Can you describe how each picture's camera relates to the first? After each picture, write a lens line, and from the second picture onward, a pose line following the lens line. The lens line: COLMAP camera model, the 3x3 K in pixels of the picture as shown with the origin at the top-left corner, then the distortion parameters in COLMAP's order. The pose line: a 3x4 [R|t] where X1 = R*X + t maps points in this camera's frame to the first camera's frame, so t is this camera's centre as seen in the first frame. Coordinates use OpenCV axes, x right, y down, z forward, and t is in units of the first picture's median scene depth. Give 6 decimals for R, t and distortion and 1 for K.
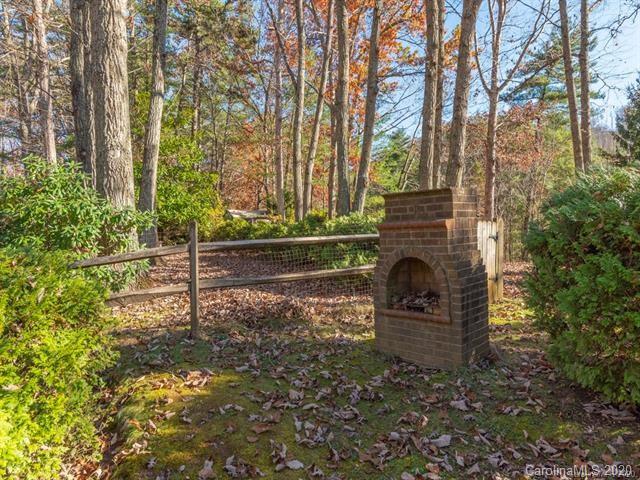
lens RADIAL K [[447.1, 0, 320.0], [0, 447.1, 240.0], [0, 0, 1]] dist [-0.000253, -0.000093]
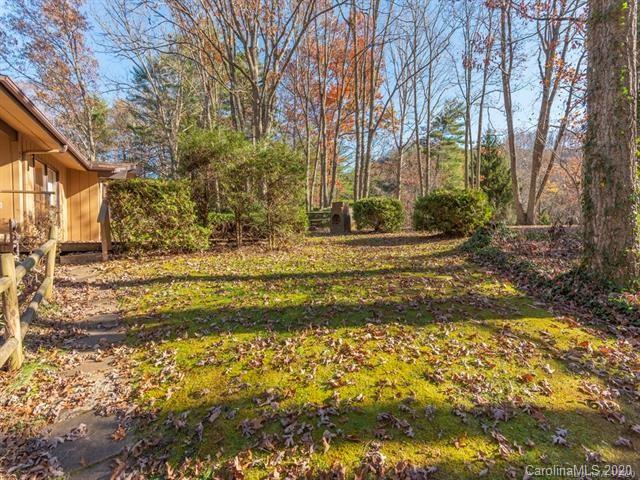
lens RADIAL K [[312.8, 0, 320.0], [0, 312.8, 240.0], [0, 0, 1]] dist [0.001655, 0.000130]
pose [[0.999703, -0.003137, 0.024153, -0.033544], [0.002238, 0.999308, 0.037128, 0.077825], [-0.024253, -0.037063, 0.999019, -1.040042]]
